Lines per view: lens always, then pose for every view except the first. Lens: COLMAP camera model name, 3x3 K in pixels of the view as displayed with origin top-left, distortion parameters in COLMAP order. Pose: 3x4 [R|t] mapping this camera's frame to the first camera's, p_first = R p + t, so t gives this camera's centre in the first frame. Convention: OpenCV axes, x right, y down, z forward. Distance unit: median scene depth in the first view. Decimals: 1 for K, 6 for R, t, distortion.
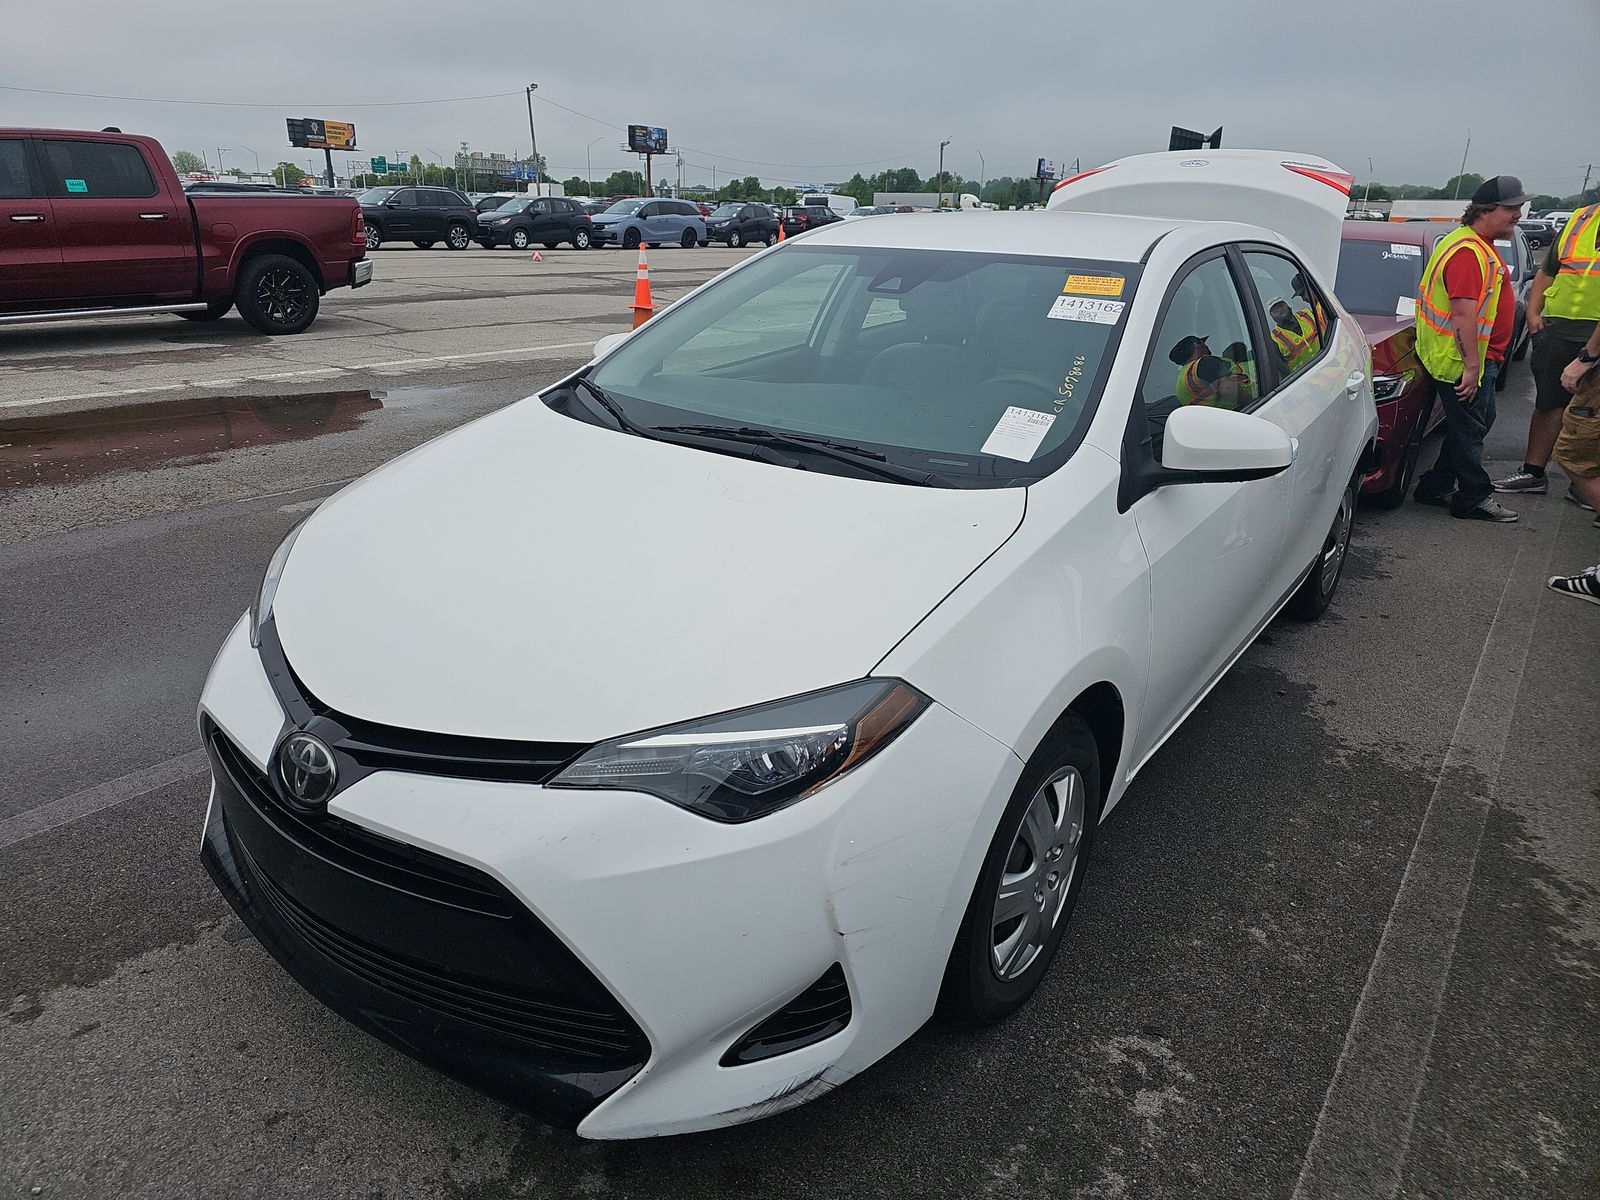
lens RADIAL K [[1061.0, 0, 751.5], [0, 1061.0, 549.9], [0, 0, 1]] dist [0.004602, 0.001796]
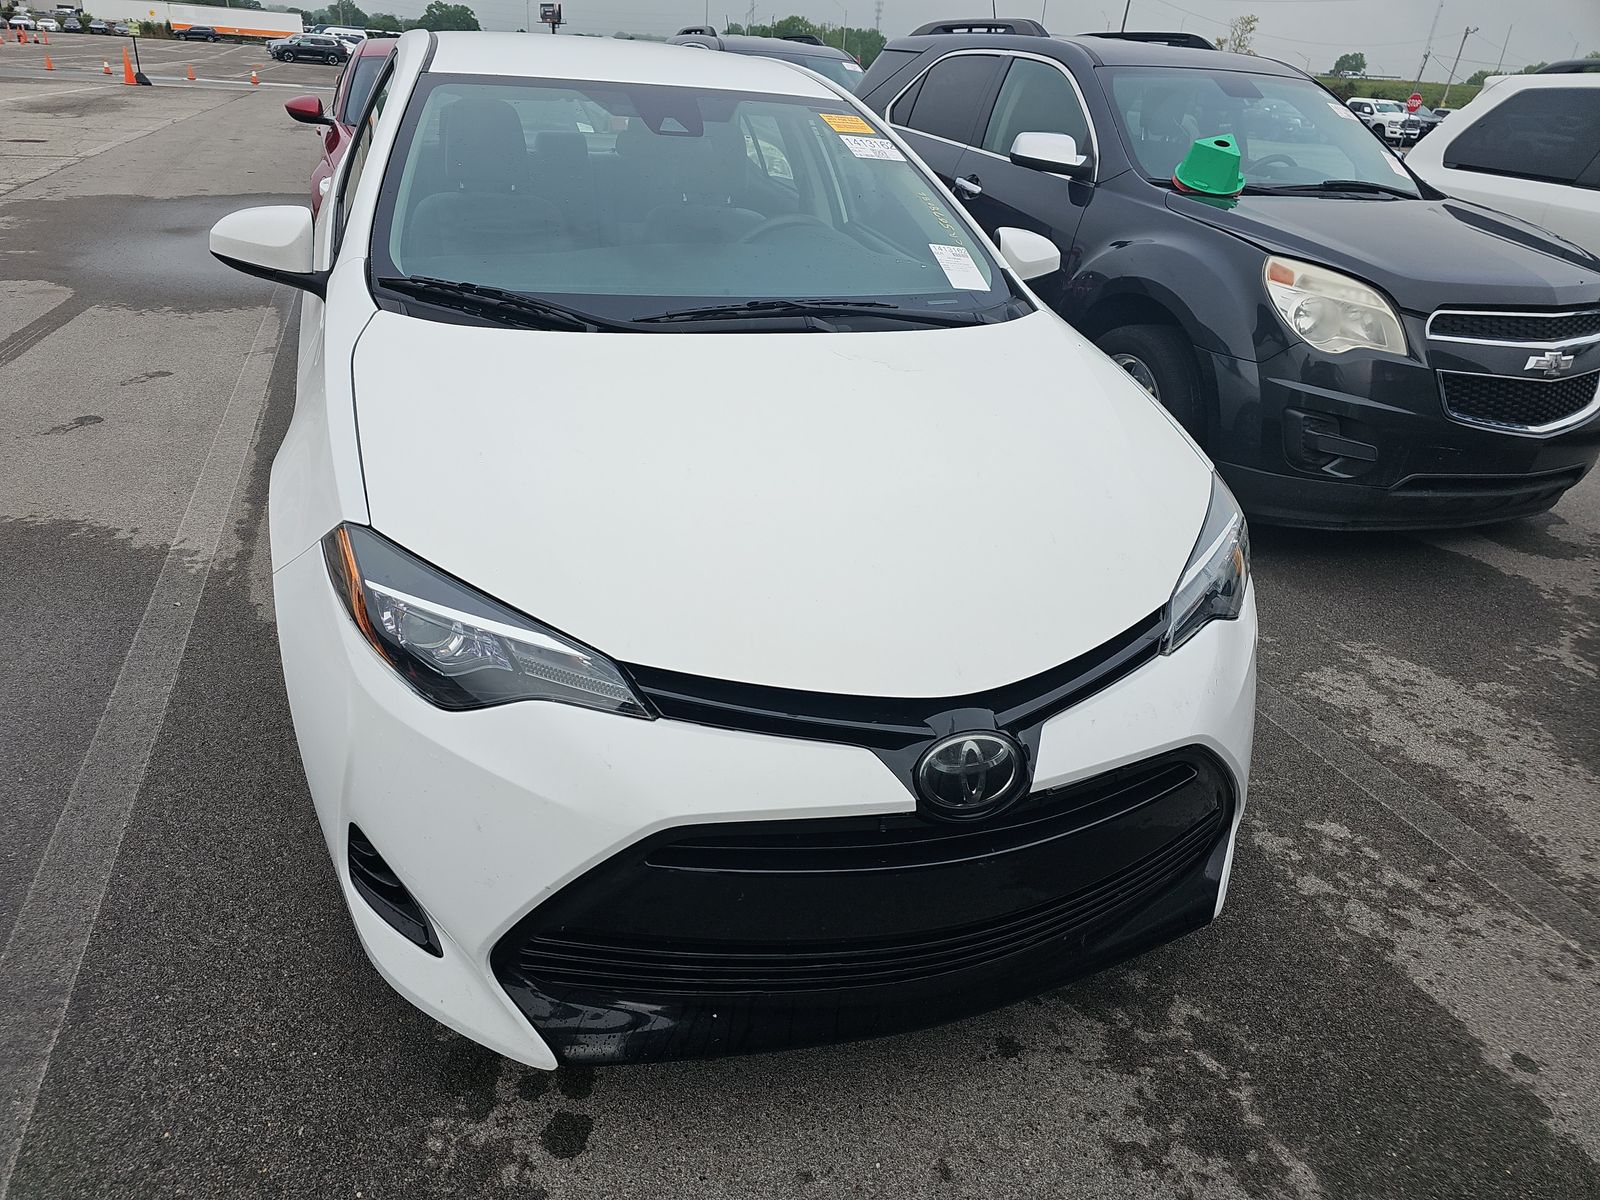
lens RADIAL K [[1083.9, 0, 800.0], [0, 1083.9, 600.0], [0, 0, 1]] dist [0.028724, -0.025590]
pose [[0.552100, -0.354453, 0.754684, -1.002043], [0.212167, 0.935068, 0.283959, -0.172999], [-0.806331, 0.003345, 0.591455, 0.560509]]
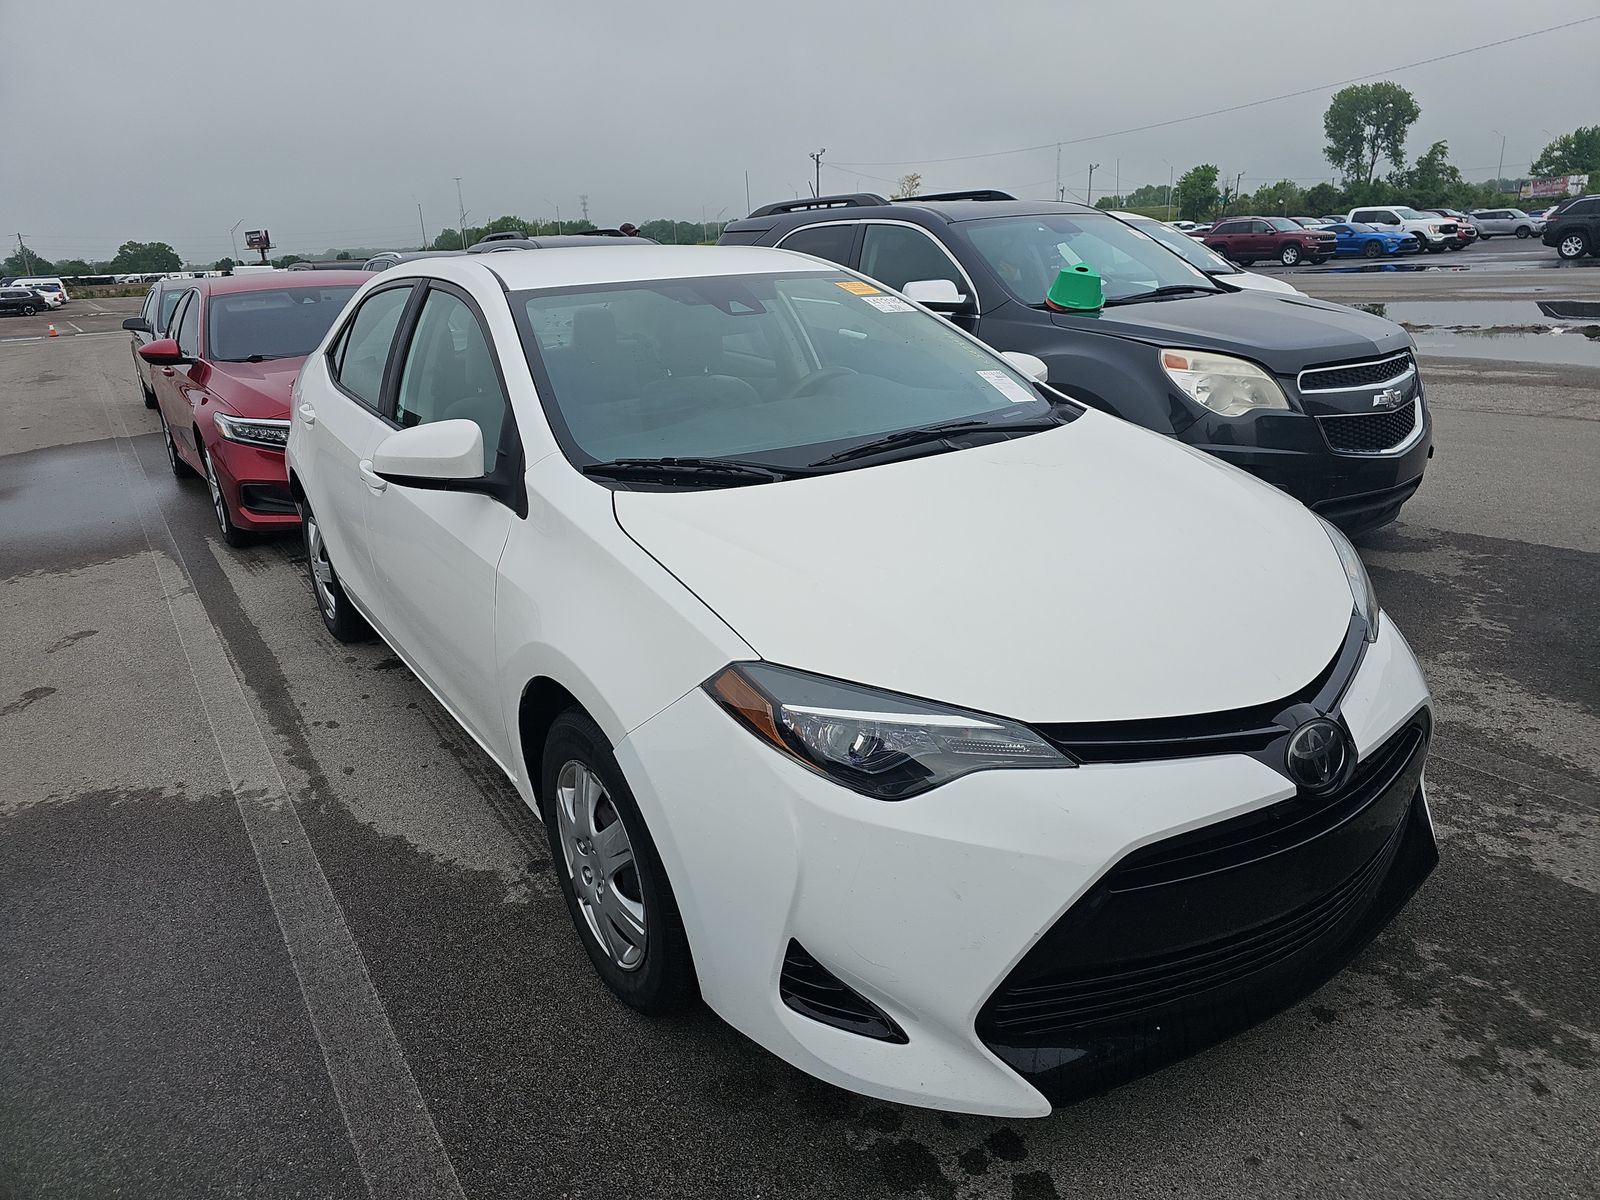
lens RADIAL K [[1083.7, 0, 800.0], [0, 1083.7, 560.8], [0, 0, 1]] dist [0.033010, -0.023664]
pose [[0.313931, -0.300024, 0.900796, -1.341549], [0.351067, 0.918199, 0.183472, -0.298990], [-0.882156, 0.258642, 0.393580, 0.905934]]
